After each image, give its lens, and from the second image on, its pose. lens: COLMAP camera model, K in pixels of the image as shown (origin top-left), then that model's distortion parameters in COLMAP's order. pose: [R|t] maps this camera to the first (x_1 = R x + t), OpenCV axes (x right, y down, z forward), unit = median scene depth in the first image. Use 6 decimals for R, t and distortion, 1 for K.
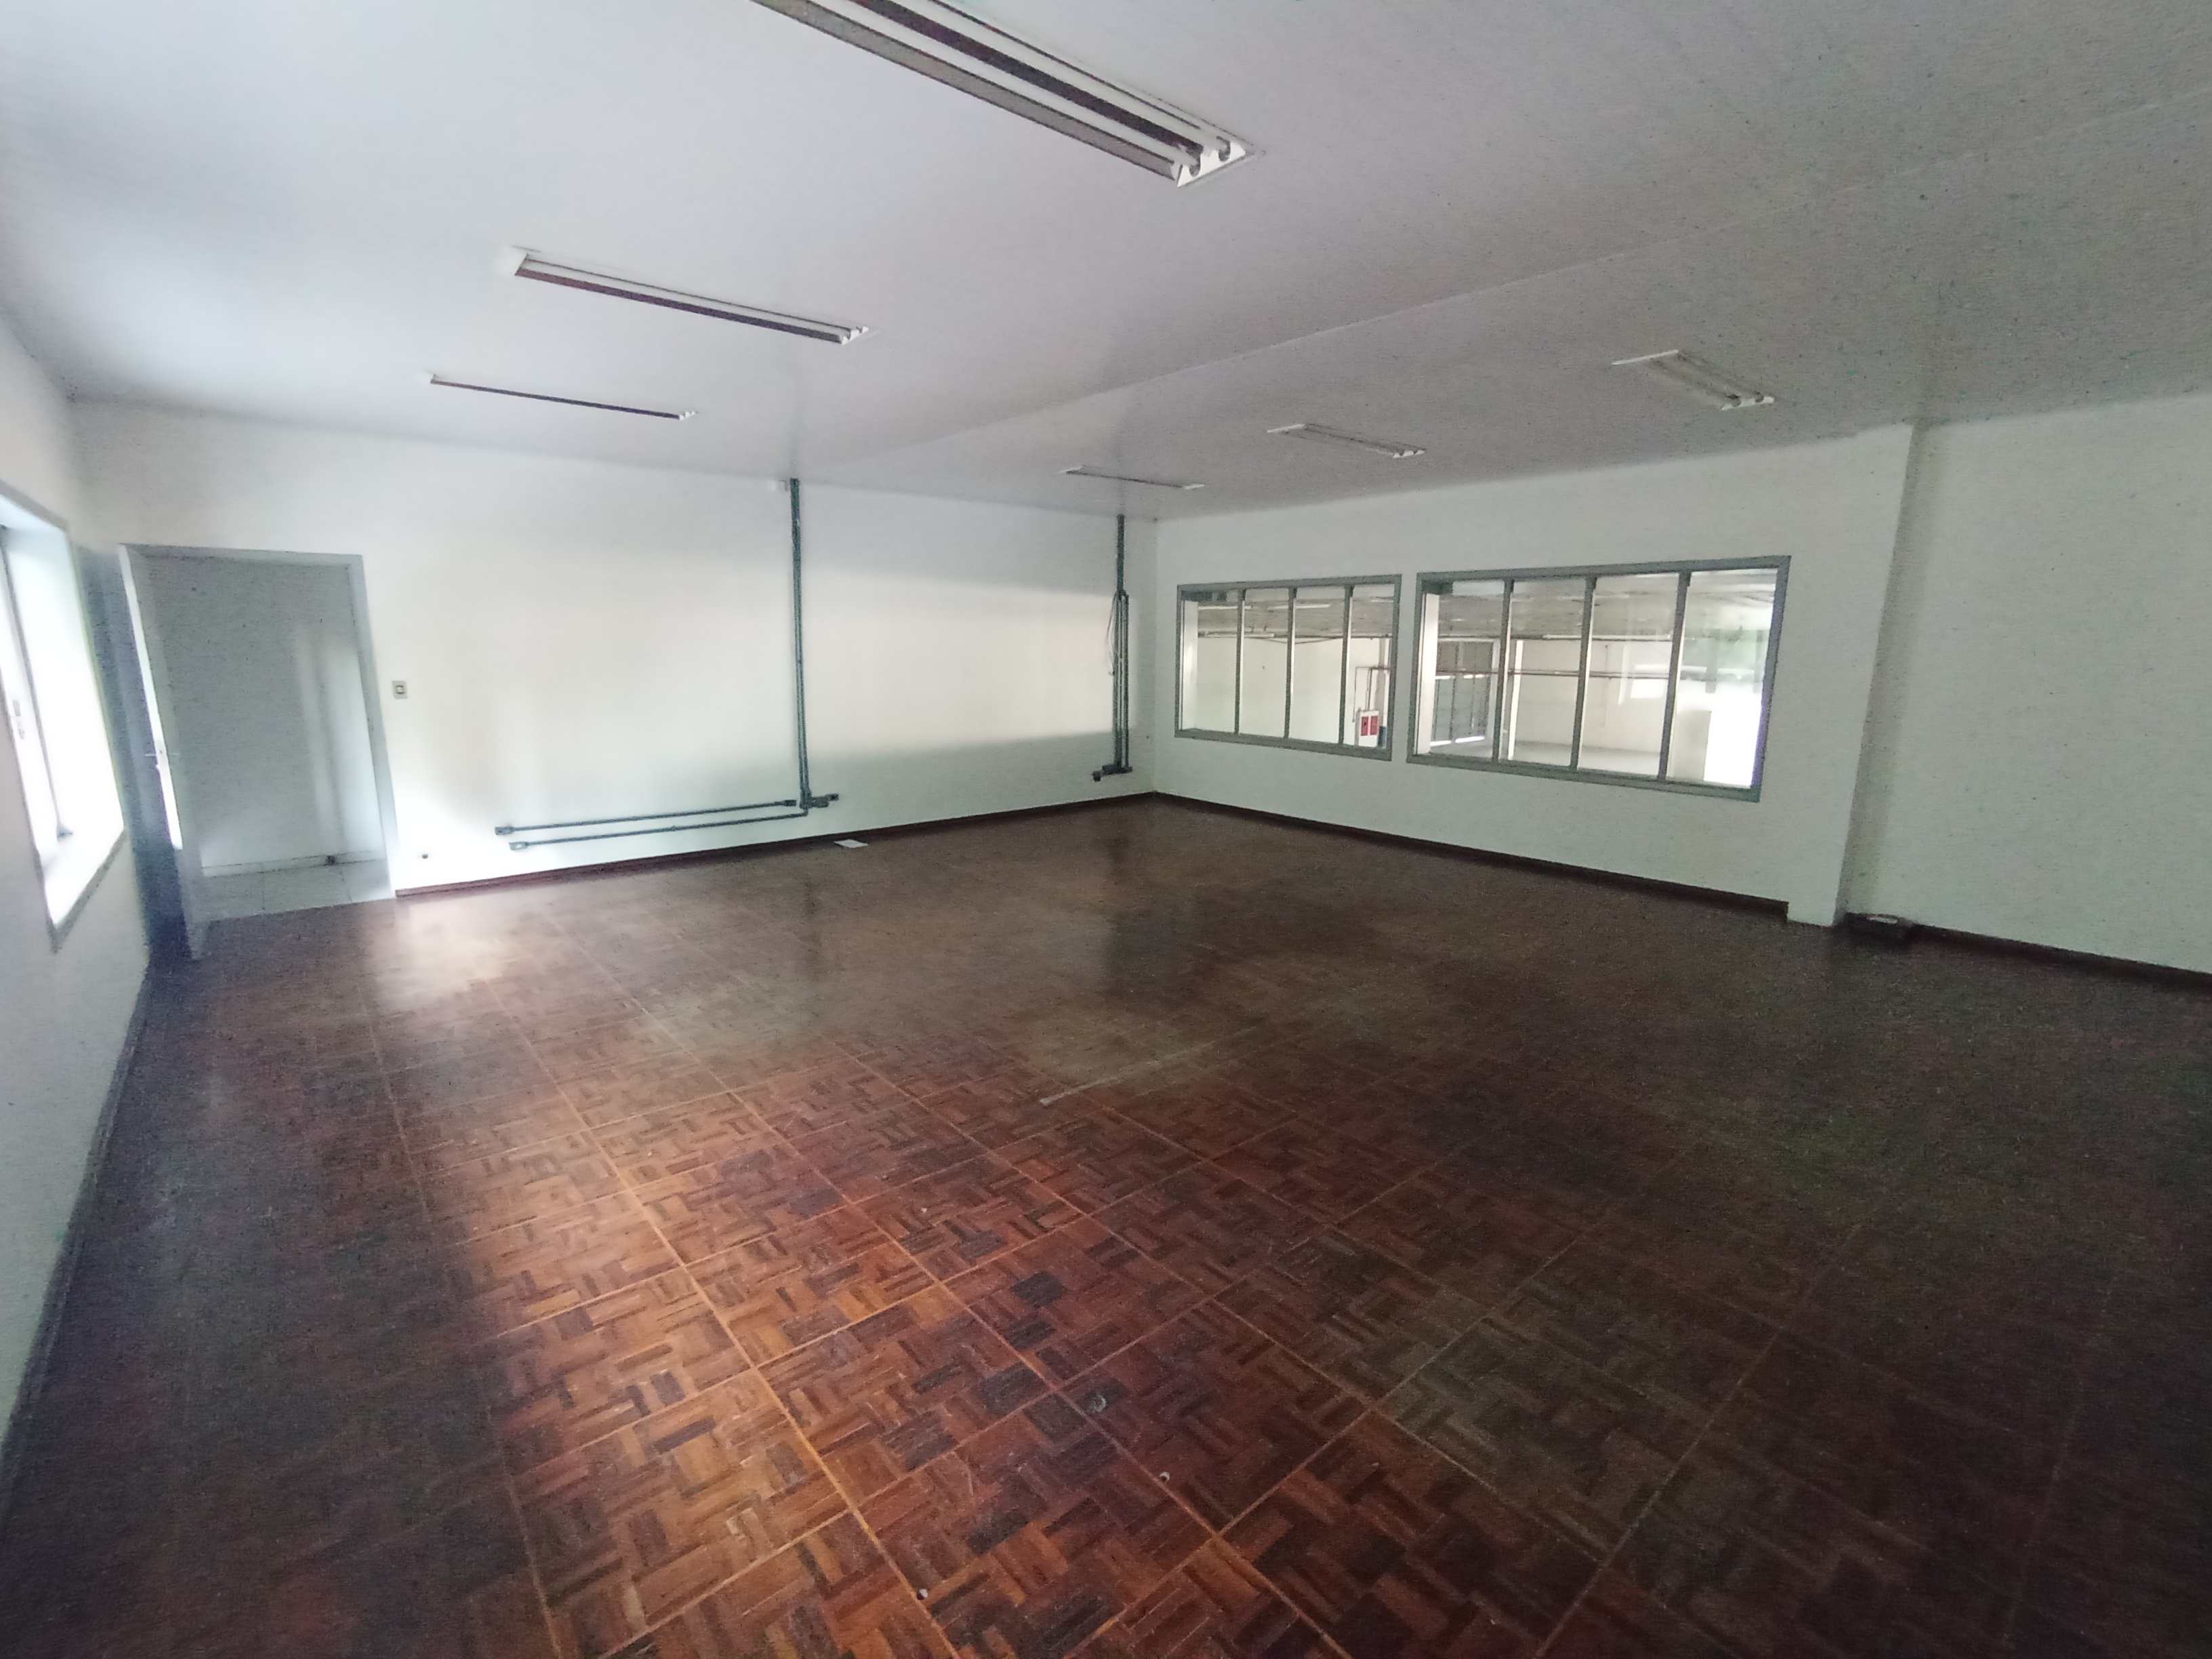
lens RADIAL K [[1000.1, 0, 1105.2], [0, 1000.1, 839.6], [0, 0, 1]] dist [-0.045779, 0.037557]
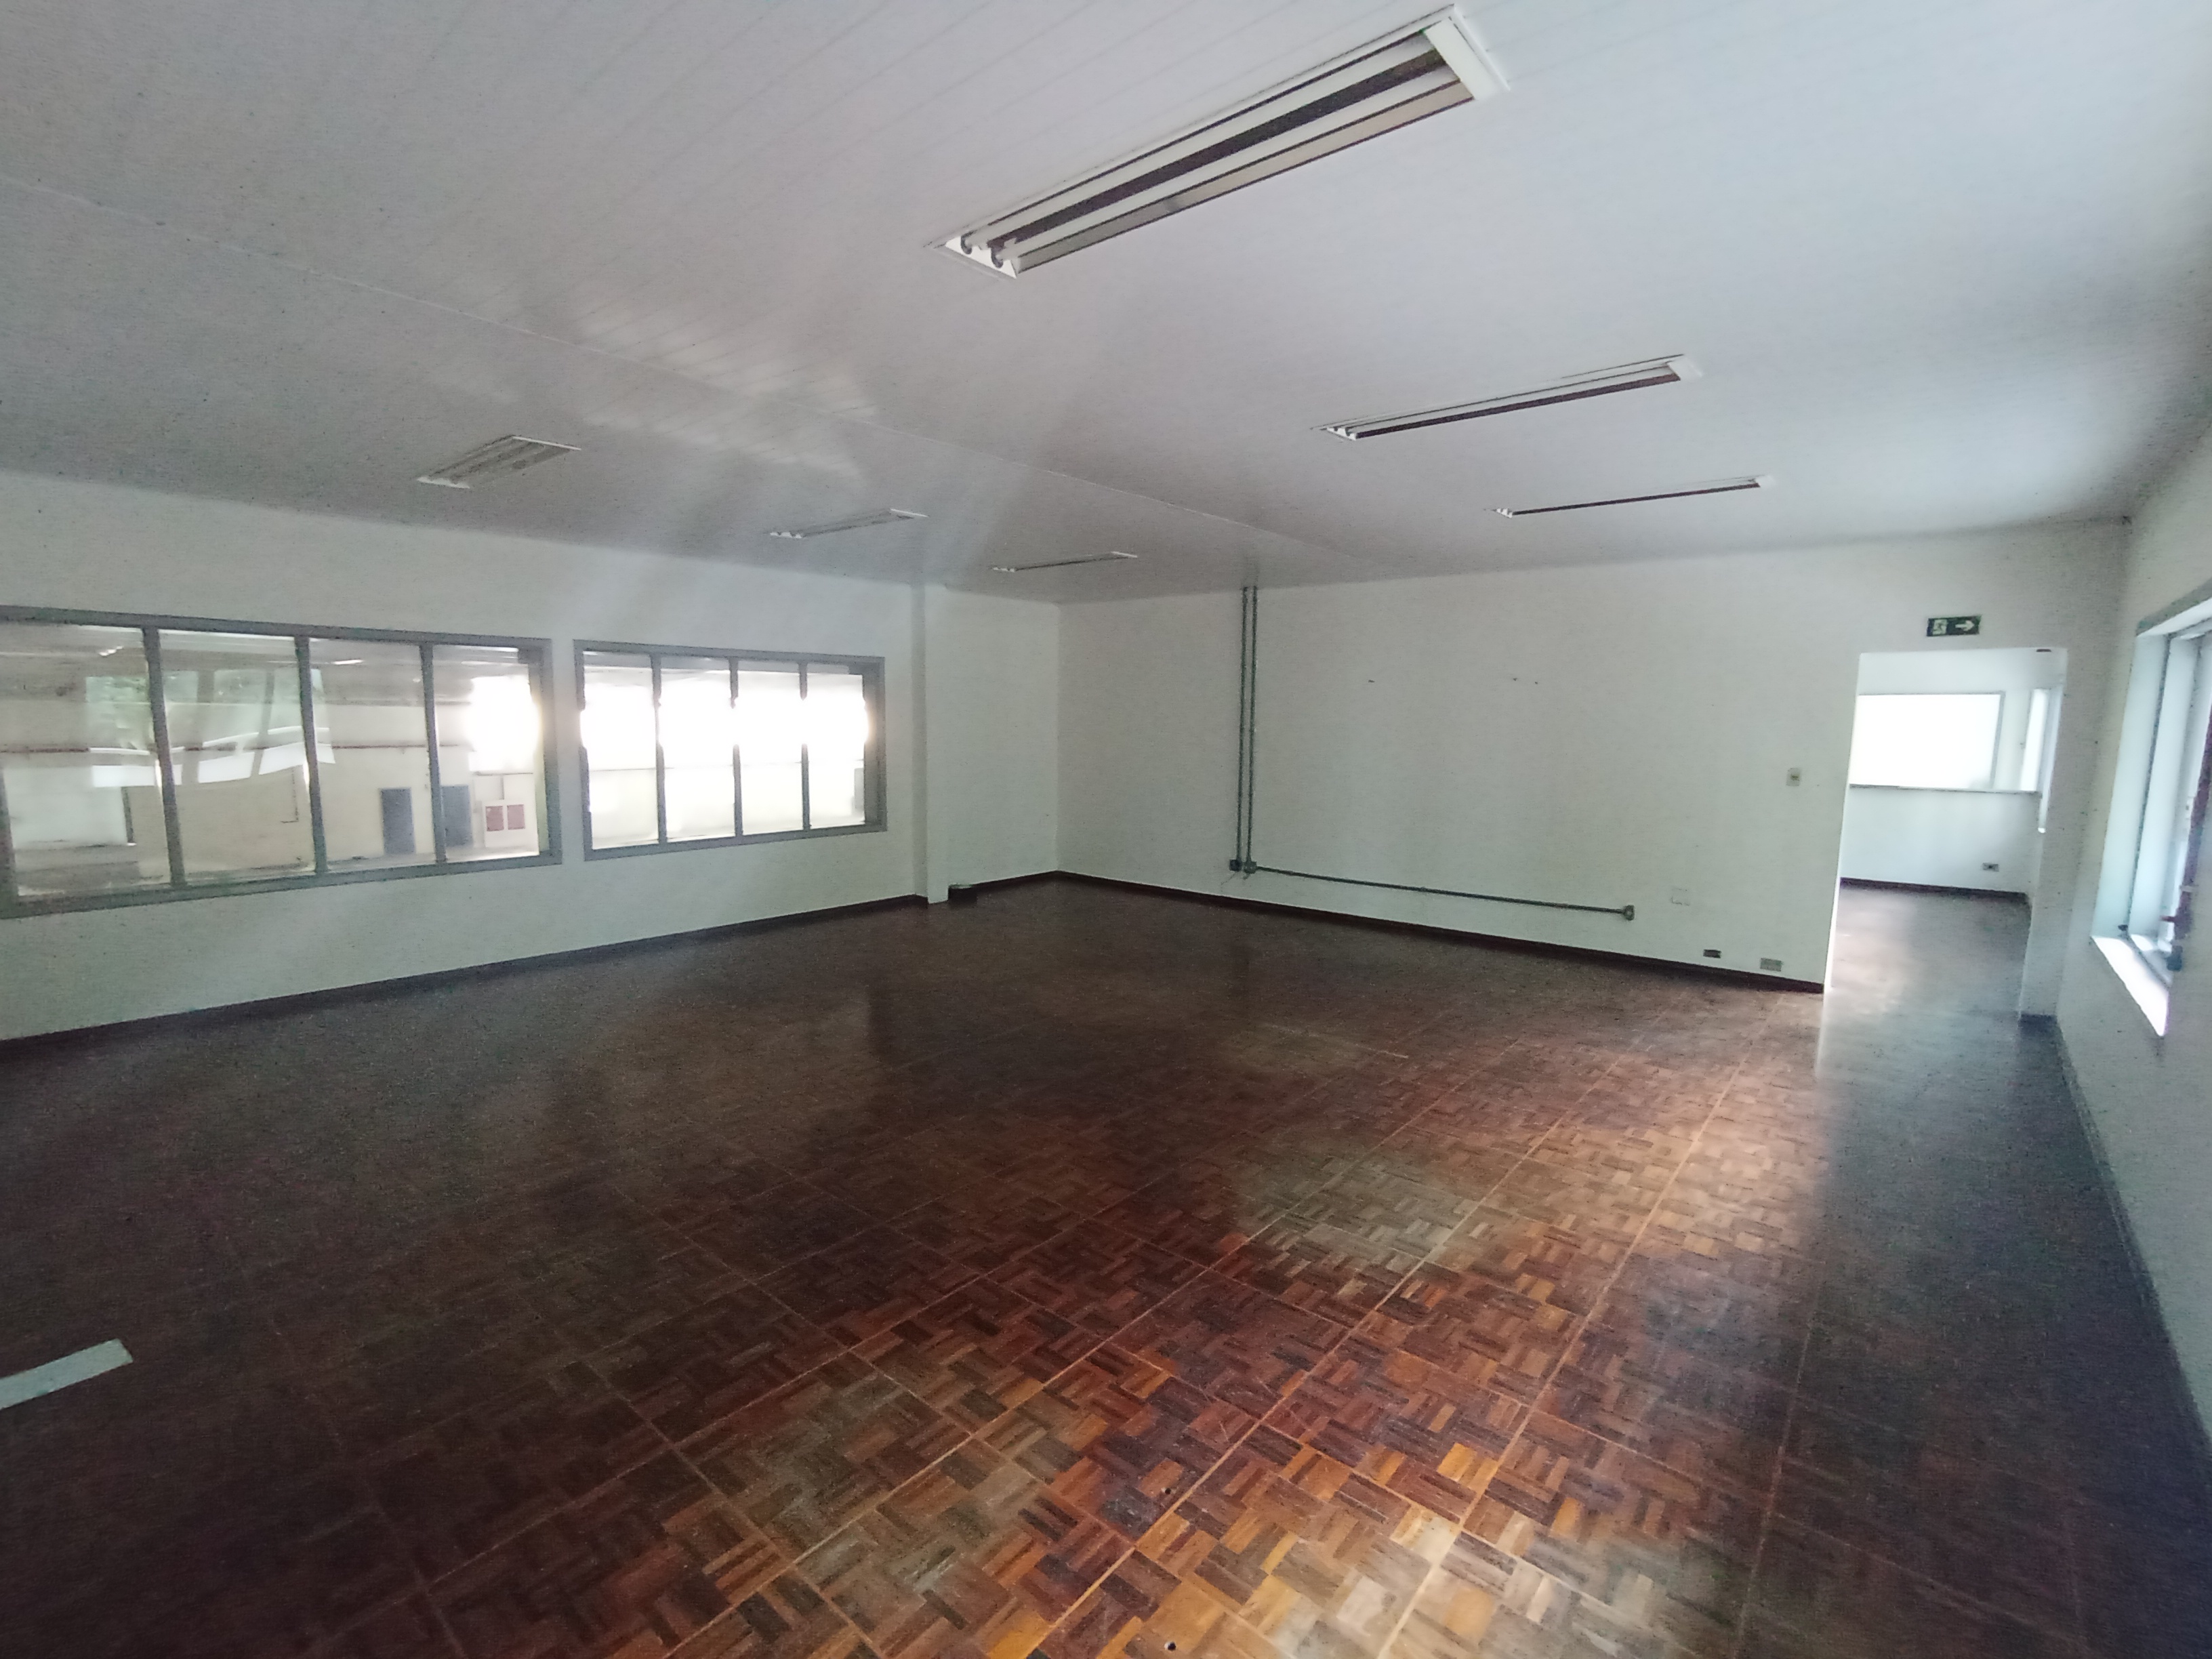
lens RADIAL K [[1000.1, 0, 1105.2], [0, 1000.1, 839.6], [0, 0, 1]] dist [-0.045779, 0.037557]
pose [[-0.162134, -0.127993, 0.978433, -1.246259], [0.182780, 0.970498, 0.157243, -0.311890], [-0.969693, 0.204333, -0.133956, 1.448706]]
